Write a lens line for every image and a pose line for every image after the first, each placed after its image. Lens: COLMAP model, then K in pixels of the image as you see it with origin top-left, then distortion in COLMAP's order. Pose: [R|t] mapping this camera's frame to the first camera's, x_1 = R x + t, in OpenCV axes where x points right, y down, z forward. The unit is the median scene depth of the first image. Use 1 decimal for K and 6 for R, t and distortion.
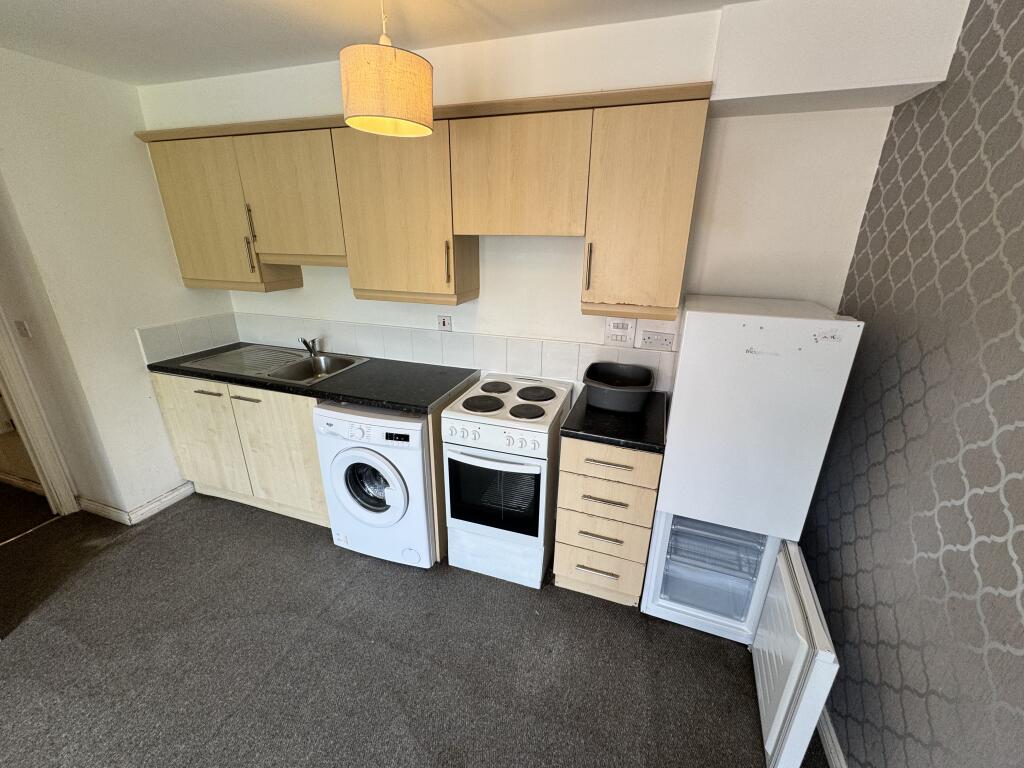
lens RADIAL K [[411.0, 0, 512.0], [0, 411.0, 384.0], [0, 0, 1]] dist [-0.000910, -0.000074]
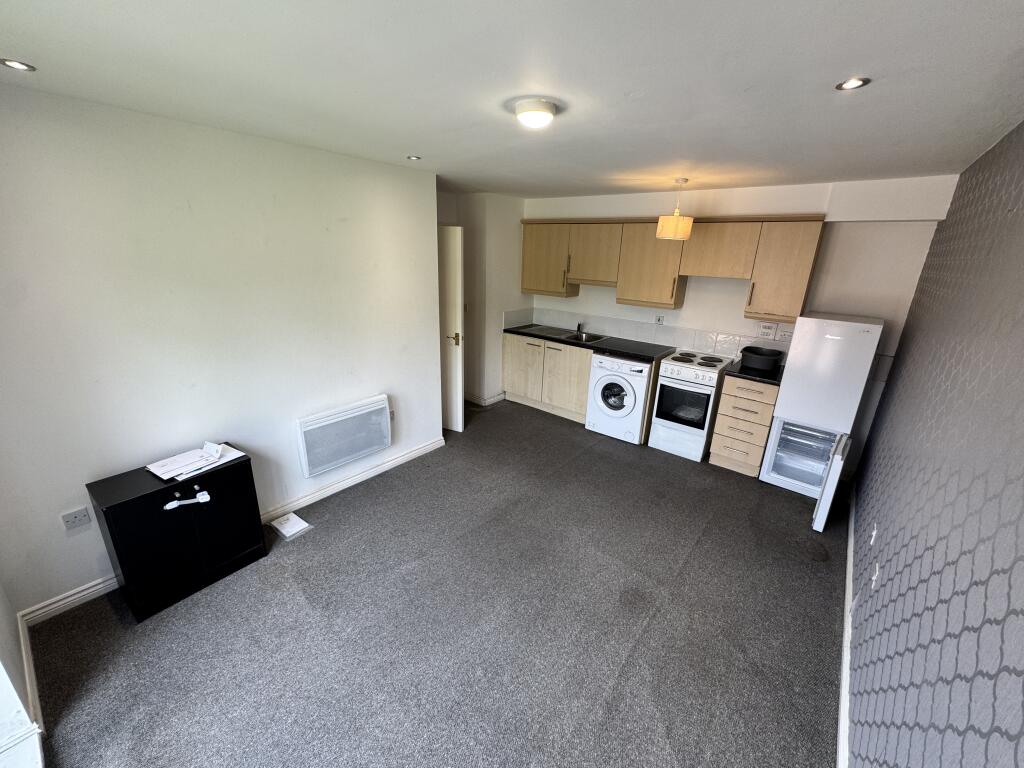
lens RADIAL K [[411.0, 0, 512.0], [0, 411.0, 384.0], [0, 0, 1]] dist [-0.000910, -0.000074]
pose [[0.936893, 0.126288, -0.326011, -0.177511], [-0.137922, 0.990361, -0.012724, 0.300410], [0.321261, 0.056886, 0.945280, -1.117381]]
